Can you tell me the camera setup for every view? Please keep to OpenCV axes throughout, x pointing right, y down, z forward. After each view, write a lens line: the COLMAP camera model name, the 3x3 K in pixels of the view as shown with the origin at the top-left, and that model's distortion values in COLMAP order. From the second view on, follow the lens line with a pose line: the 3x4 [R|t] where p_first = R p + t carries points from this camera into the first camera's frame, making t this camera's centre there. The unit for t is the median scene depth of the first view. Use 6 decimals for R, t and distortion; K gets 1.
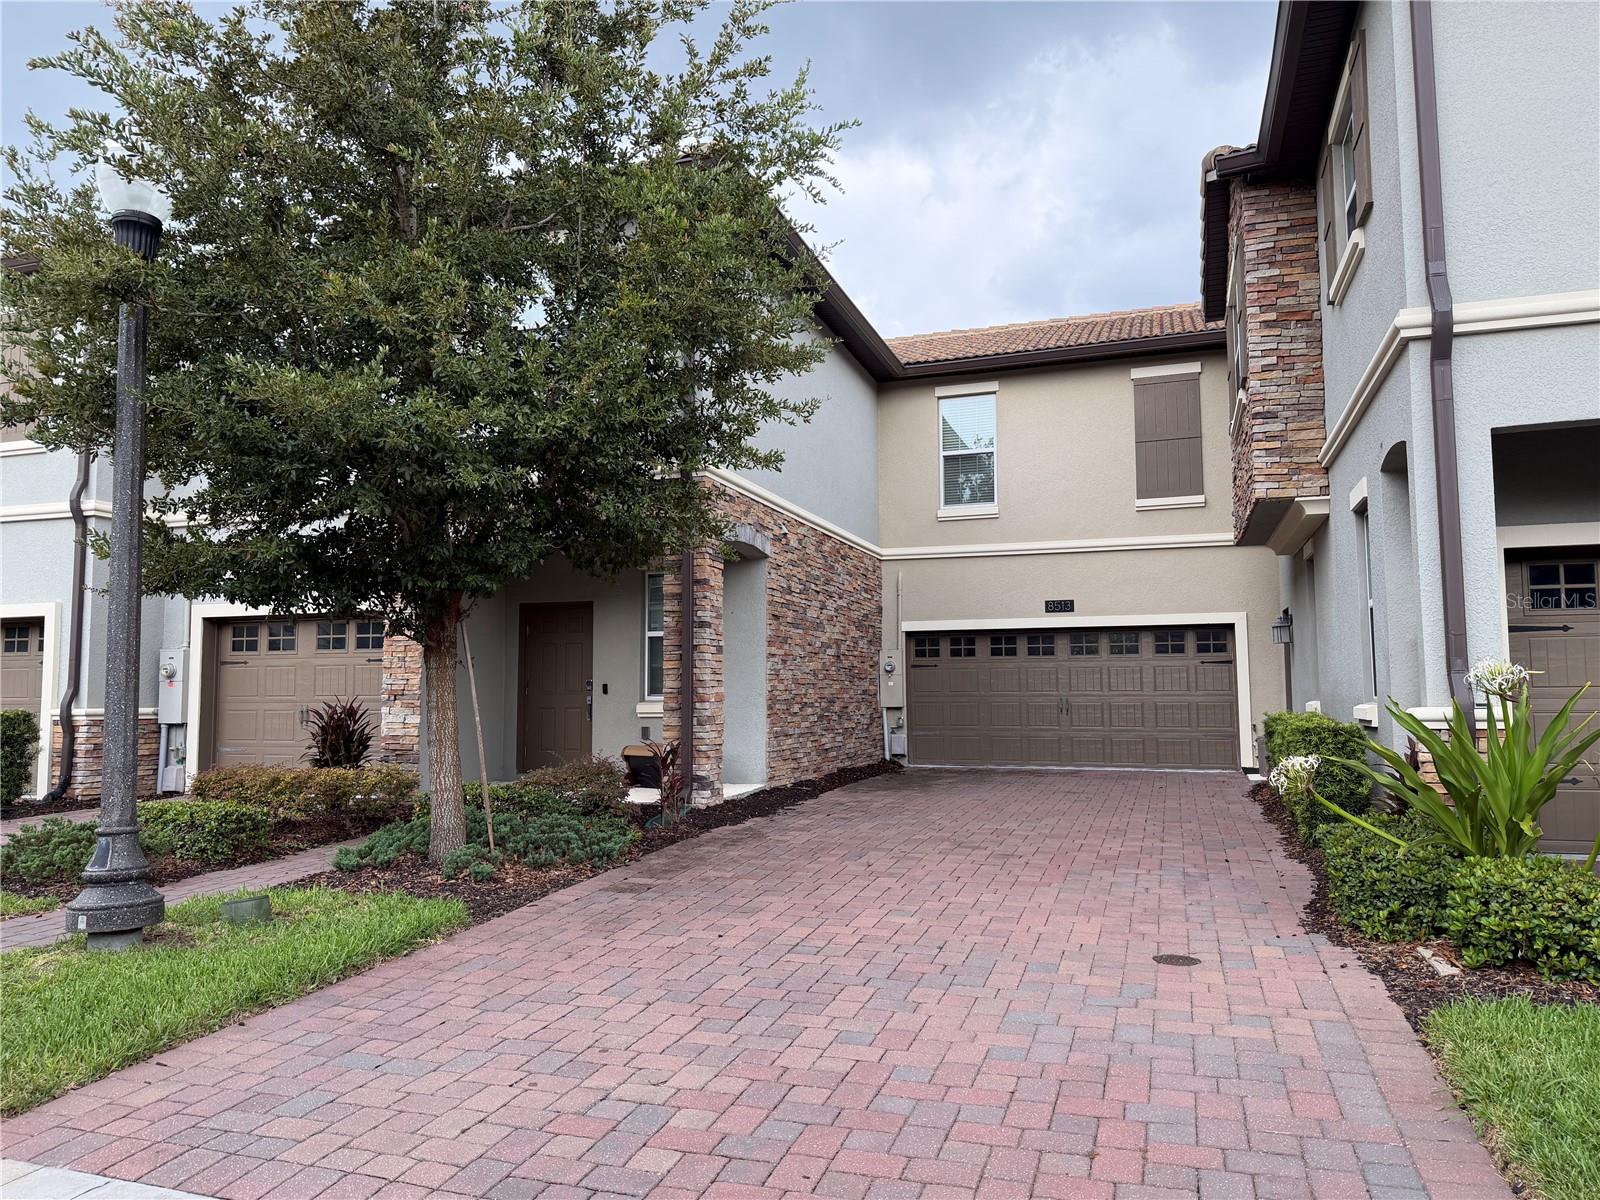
lens RADIAL K [[1130.0, 0, 792.1], [0, 1130.0, 596.3], [0, 0, 1]] dist [0.064892, -0.085101]
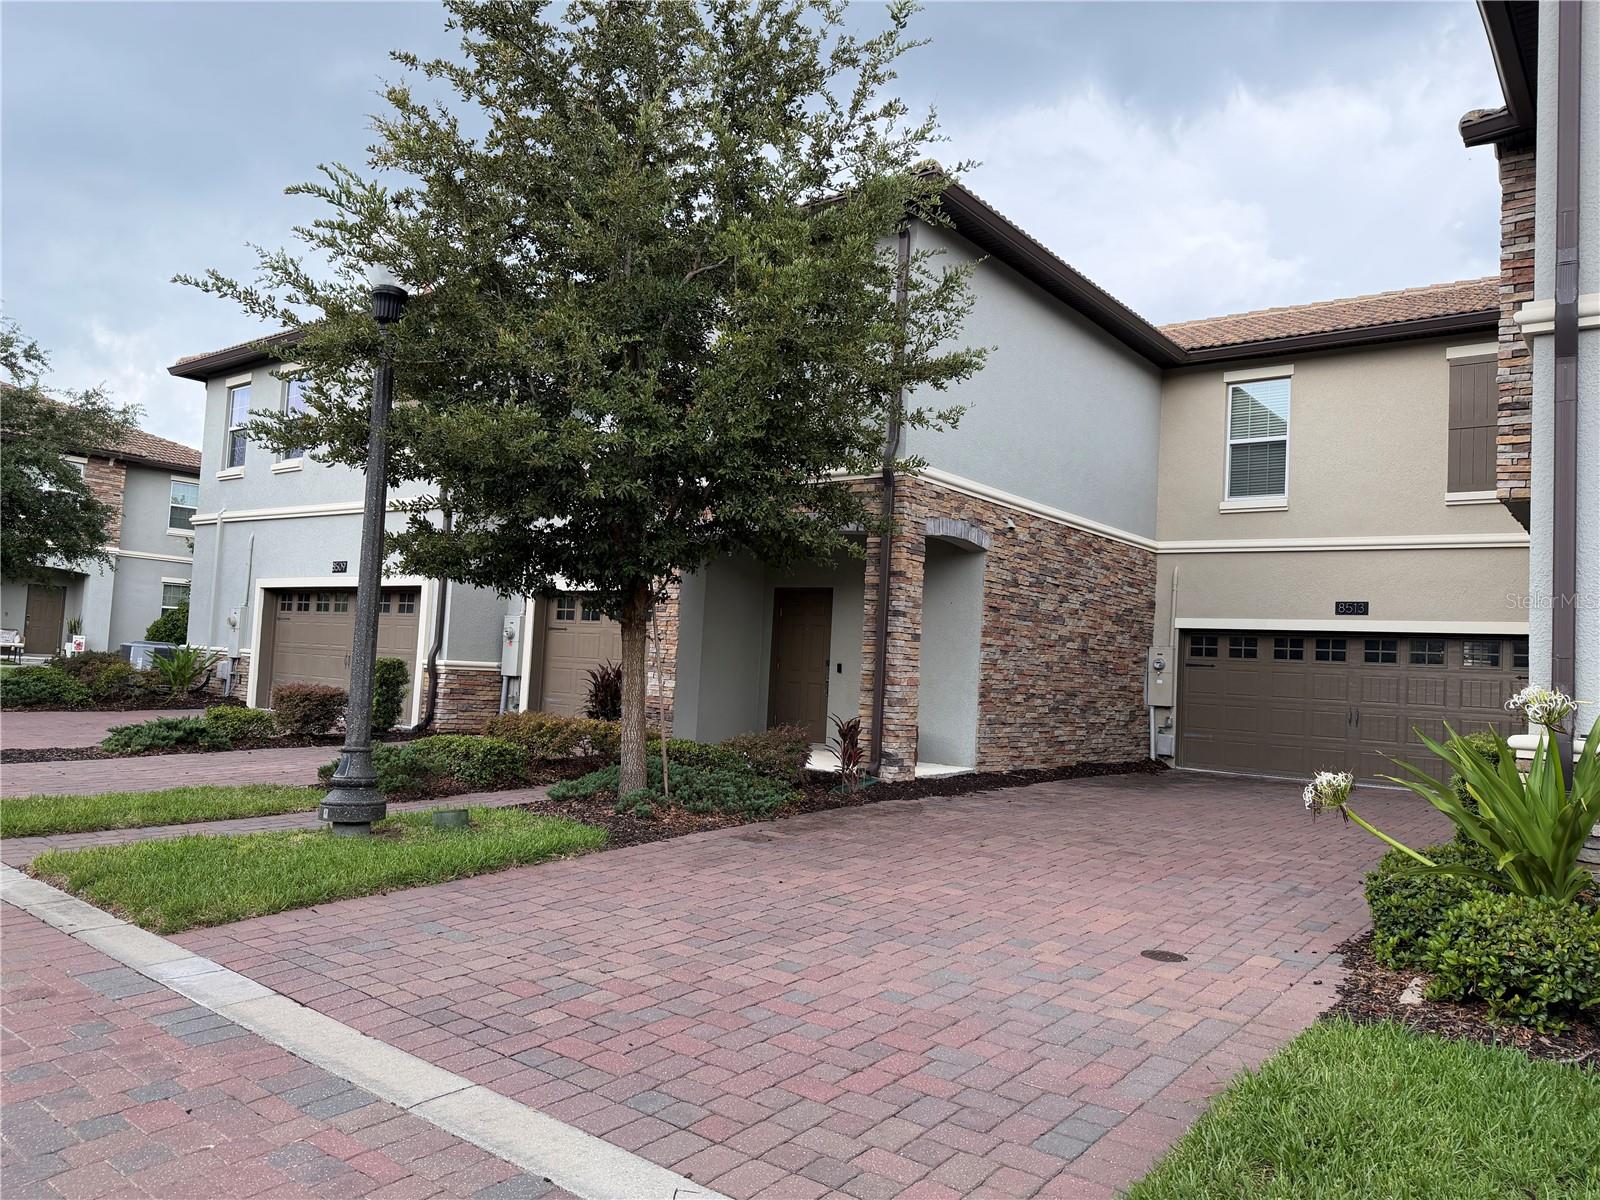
lens RADIAL K [[1130.0, 0, 781.9], [0, 1130.0, 593.3], [0, 0, 1]] dist [0.064892, -0.085101]
pose [[0.935782, 0.033728, -0.350962, 0.194691], [-0.029296, 0.999410, 0.017934, -0.010009], [0.351360, -0.006500, 0.936218, -0.047302]]
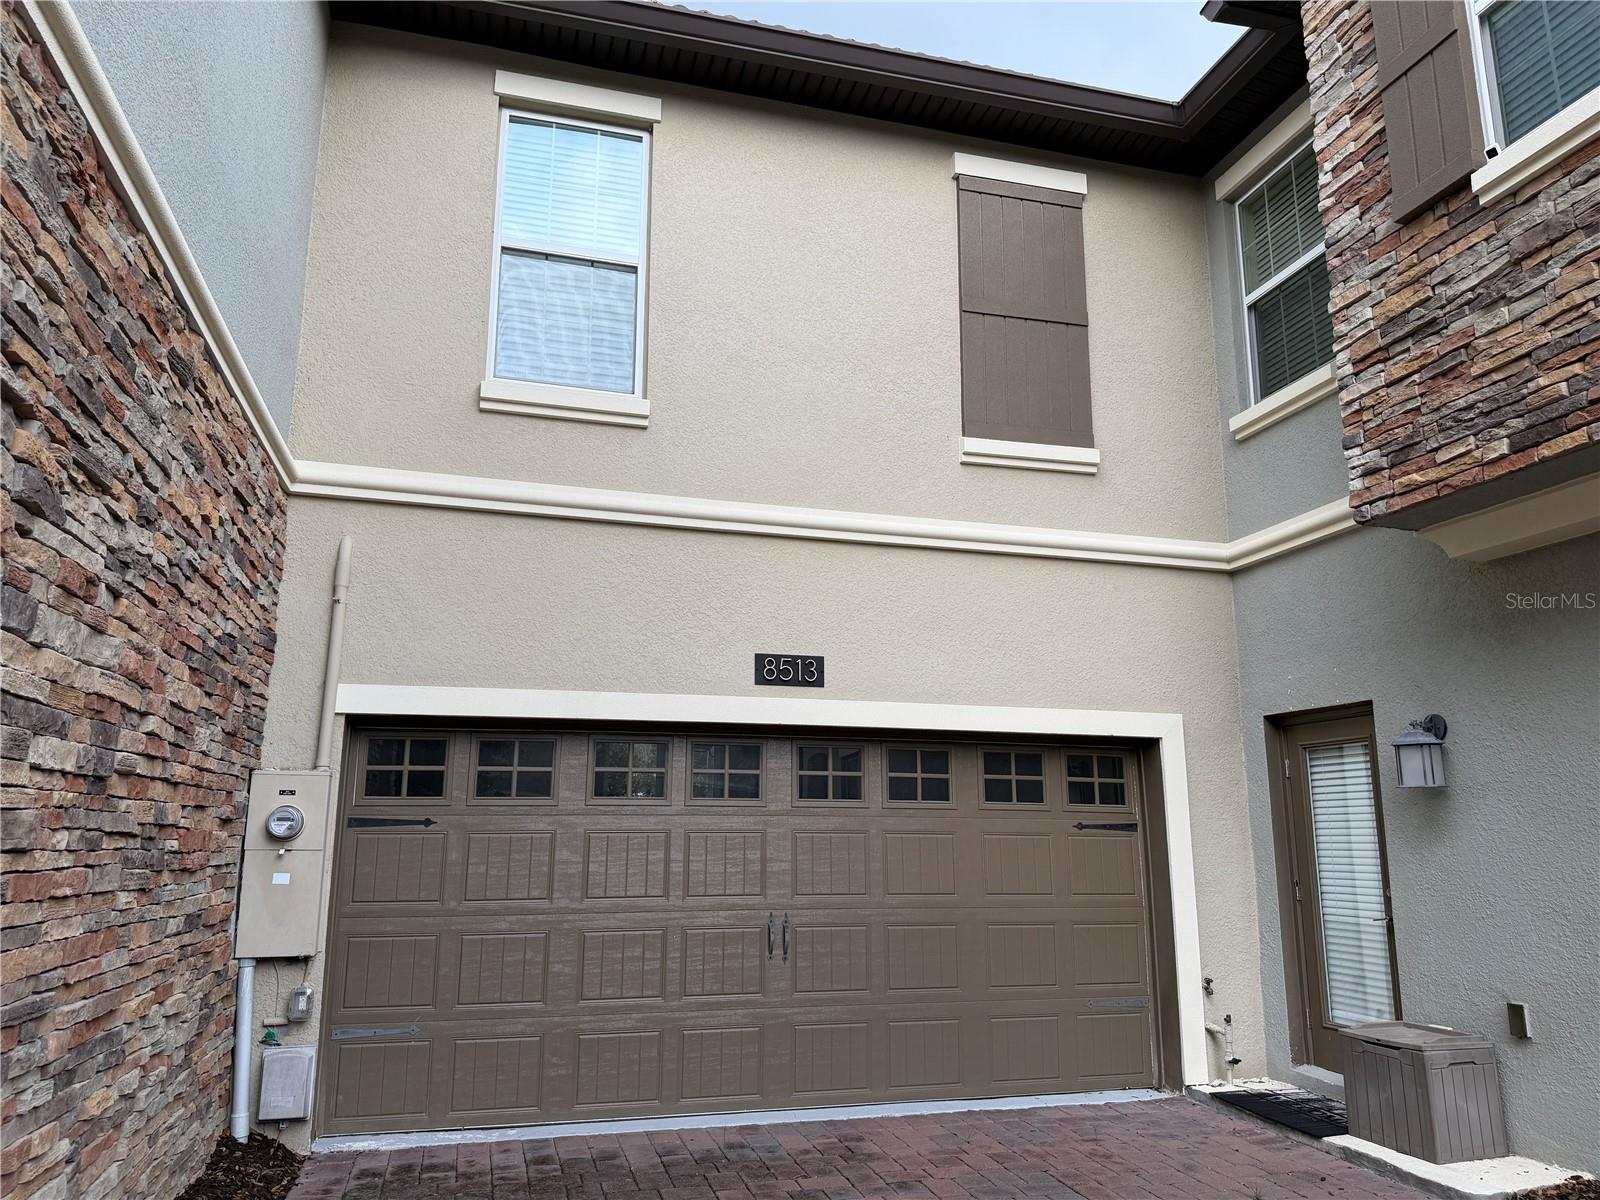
lens RADIAL K [[1130.0, 0, 798.6], [0, 1130.0, 605.4], [0, 0, 1]] dist [0.064892, -0.085101]
pose [[0.831503, 0.121034, 0.542175, 0.041289], [-0.057945, 0.989550, -0.132038, 0.057199], [-0.552490, 0.078374, 0.829826, 1.029671]]
